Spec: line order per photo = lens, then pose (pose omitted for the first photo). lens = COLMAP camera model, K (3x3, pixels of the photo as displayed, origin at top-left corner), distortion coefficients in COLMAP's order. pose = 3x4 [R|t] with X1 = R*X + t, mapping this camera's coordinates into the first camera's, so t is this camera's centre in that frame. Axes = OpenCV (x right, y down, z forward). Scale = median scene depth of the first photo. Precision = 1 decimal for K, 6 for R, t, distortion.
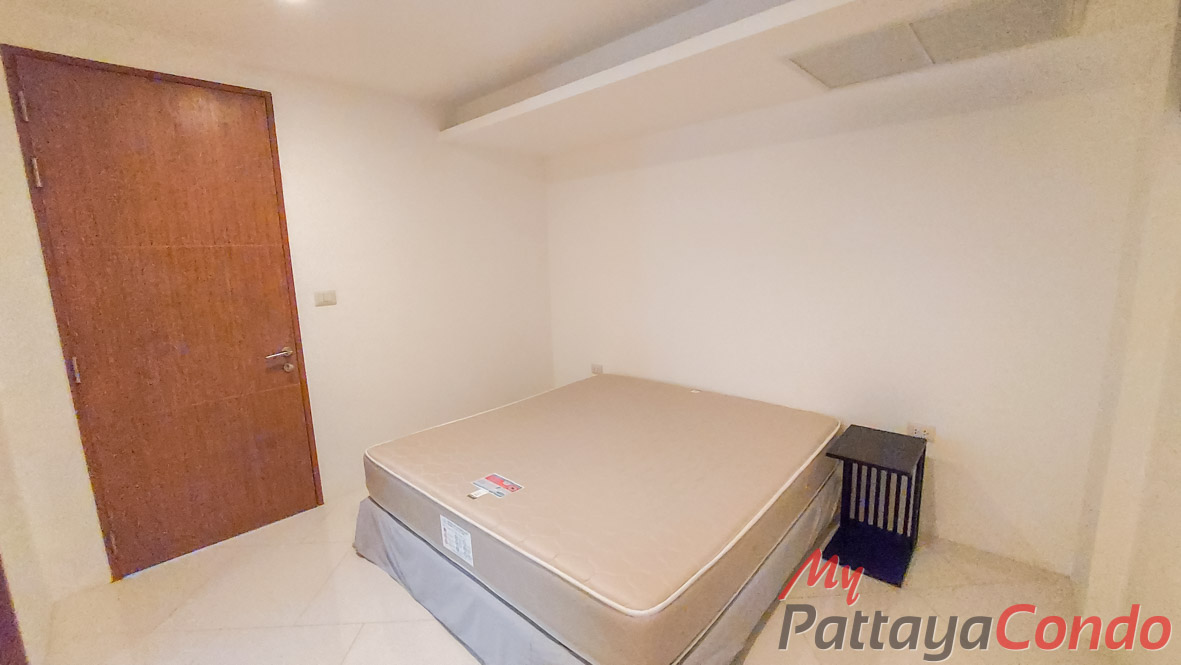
lens RADIAL K [[479.6, 0, 584.3], [0, 479.6, 329.6], [0, 0, 1]] dist [-0.002639, -0.000476]
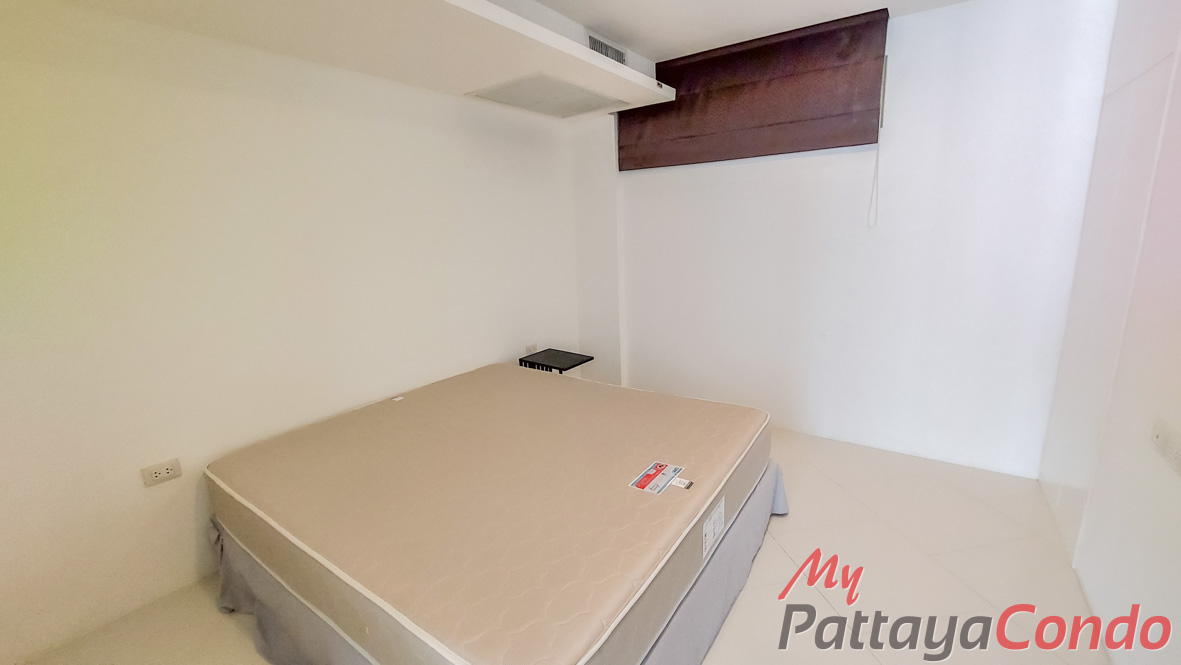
lens RADIAL K [[479.6, 0, 584.3], [0, 479.6, 329.6], [0, 0, 1]] dist [-0.002639, -0.000476]
pose [[-0.121943, -0.175806, 0.976843, -0.968583], [0.195548, 0.960642, 0.197301, -0.145306], [-0.973083, 0.215079, -0.082765, 1.108328]]
